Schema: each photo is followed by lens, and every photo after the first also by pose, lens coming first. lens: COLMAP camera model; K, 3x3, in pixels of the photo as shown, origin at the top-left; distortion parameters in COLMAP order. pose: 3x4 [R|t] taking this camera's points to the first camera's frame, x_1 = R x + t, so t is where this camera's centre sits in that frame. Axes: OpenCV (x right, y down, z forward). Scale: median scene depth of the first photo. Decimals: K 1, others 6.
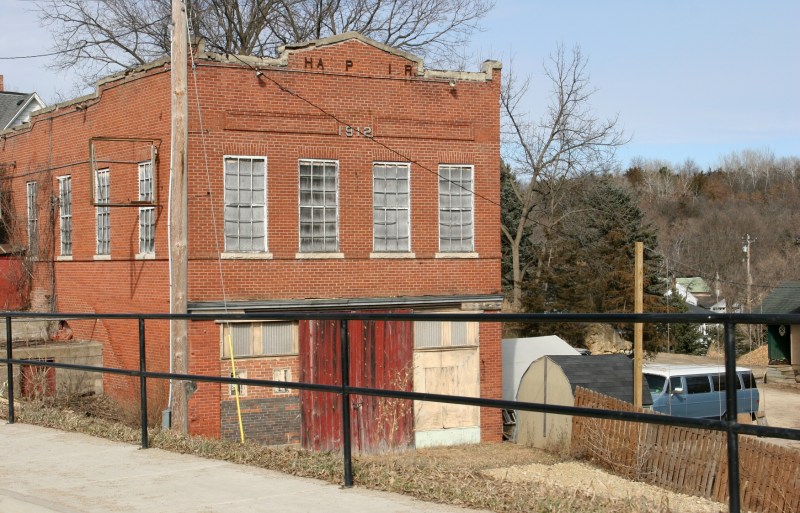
lens RADIAL K [[1442.6, 0, 399.8], [0, 1442.6, 257.8], [0, 0, 1]] dist [0.207036, 0.000000]
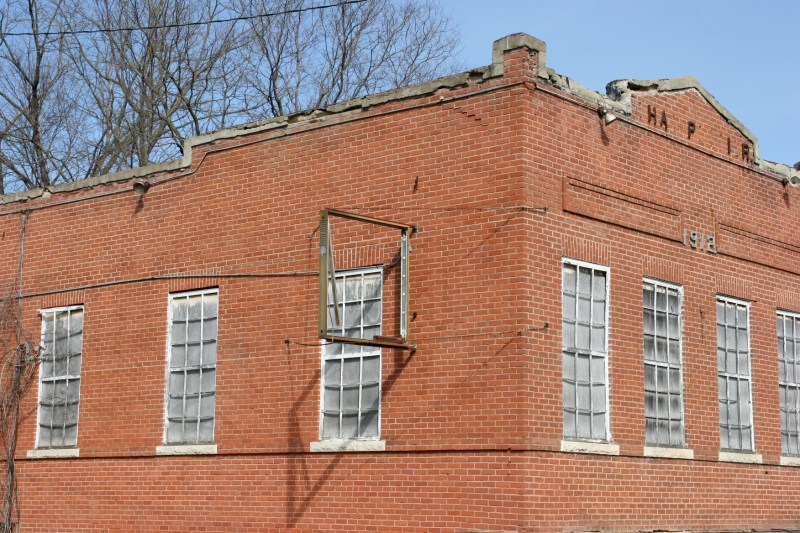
lens RADIAL K [[1363.8, 0, 400.8], [0, 1363.8, 267.4], [0, 0, 1]] dist [0.269723, 0.000000]
pose [[0.943685, 0.066493, 0.324095, -0.330070], [-0.015884, 0.987572, -0.156365, 0.013151], [-0.330465, 0.142411, 0.933012, 0.522716]]
